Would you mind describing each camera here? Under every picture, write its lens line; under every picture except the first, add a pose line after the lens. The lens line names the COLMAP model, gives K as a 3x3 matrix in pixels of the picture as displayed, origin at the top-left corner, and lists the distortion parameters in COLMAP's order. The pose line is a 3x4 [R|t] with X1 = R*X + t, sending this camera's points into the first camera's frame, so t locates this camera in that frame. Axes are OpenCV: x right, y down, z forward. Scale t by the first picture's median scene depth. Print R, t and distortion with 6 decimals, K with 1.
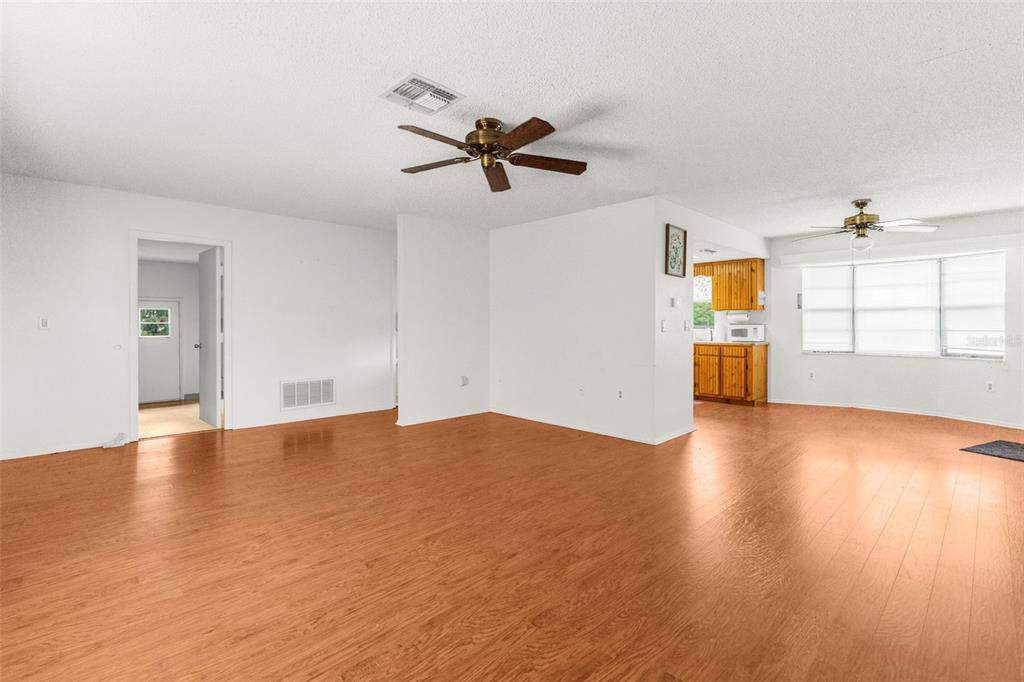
lens RADIAL K [[467.0, 0, 519.5], [0, 467.0, 331.1], [0, 0, 1]] dist [-0.016108, 0.002916]
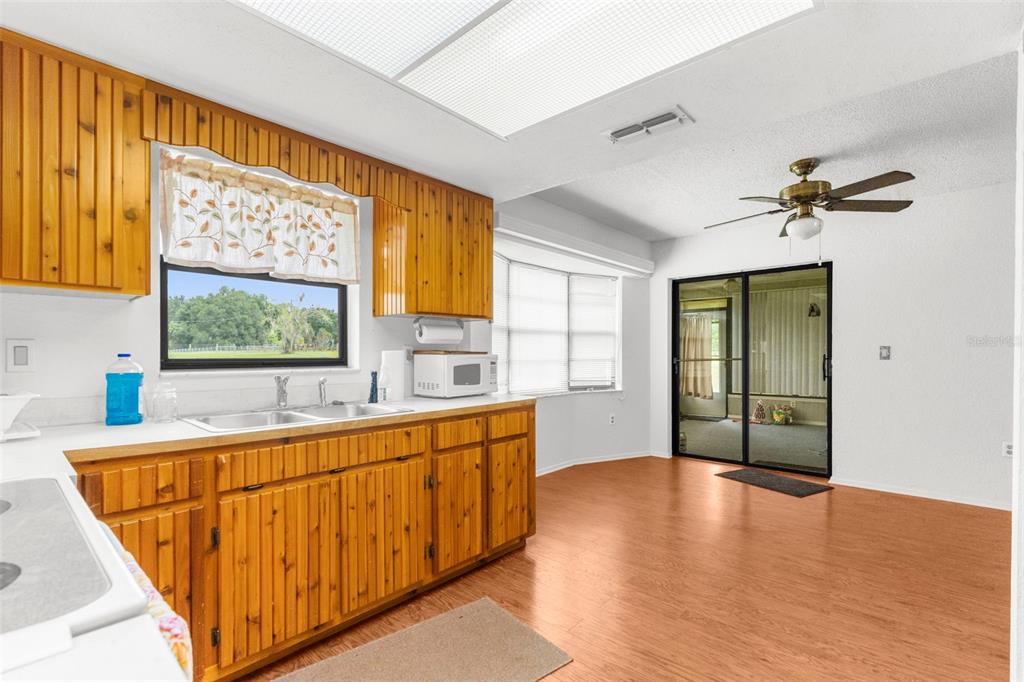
lens RADIAL K [[467.0, 0, 510.7], [0, 467.0, 347.2], [0, 0, 1]] dist [-0.016108, 0.002916]
pose [[-0.050032, 0.012891, 0.998664, 0.084051], [0.017237, 0.999779, -0.012042, -0.016668], [-0.998599, 0.016611, -0.050244, 1.147971]]
